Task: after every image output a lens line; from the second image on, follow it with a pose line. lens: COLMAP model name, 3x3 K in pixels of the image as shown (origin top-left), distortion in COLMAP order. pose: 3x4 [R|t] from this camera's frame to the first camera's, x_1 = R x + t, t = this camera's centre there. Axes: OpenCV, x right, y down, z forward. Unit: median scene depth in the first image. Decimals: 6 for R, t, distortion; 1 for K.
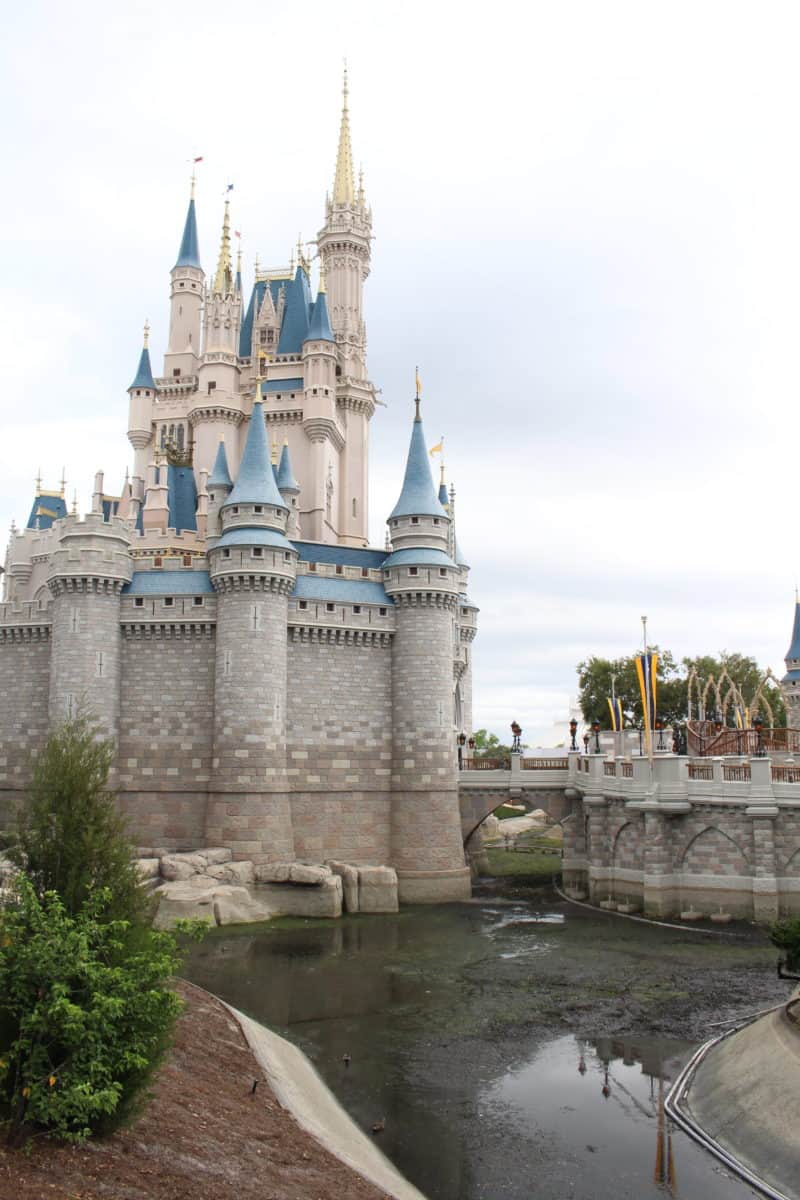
lens RADIAL K [[1005.3, 0, 406.0], [0, 1005.3, 608.2], [0, 0, 1]] dist [-0.160154, 0.124885]
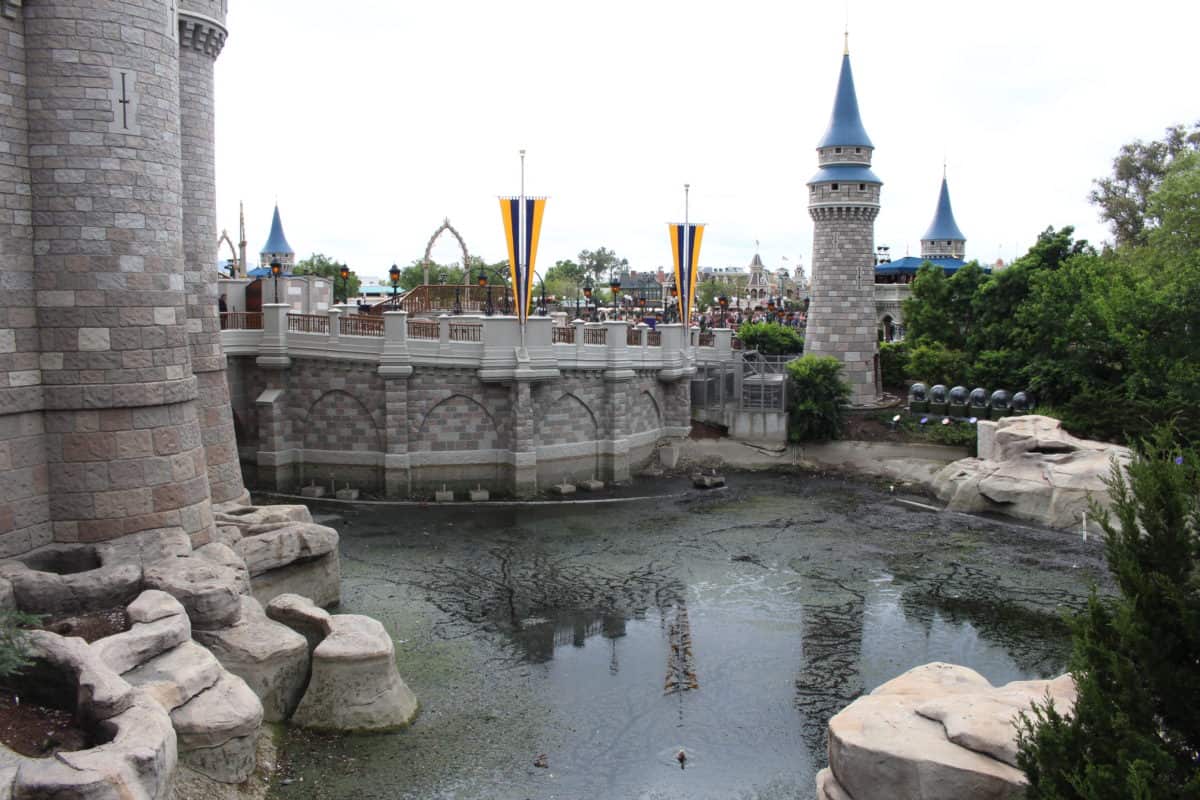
lens RADIAL K [[1005.3, 0, 598.3], [0, 1005.3, 399.7], [0, 0, 1]] dist [-0.160154, 0.124885]
pose [[0.174751, -0.090385, 0.980455, -0.598656], [-0.172183, 0.977628, 0.120813, 0.102107], [-0.969441, -0.189930, 0.155279, 0.784213]]
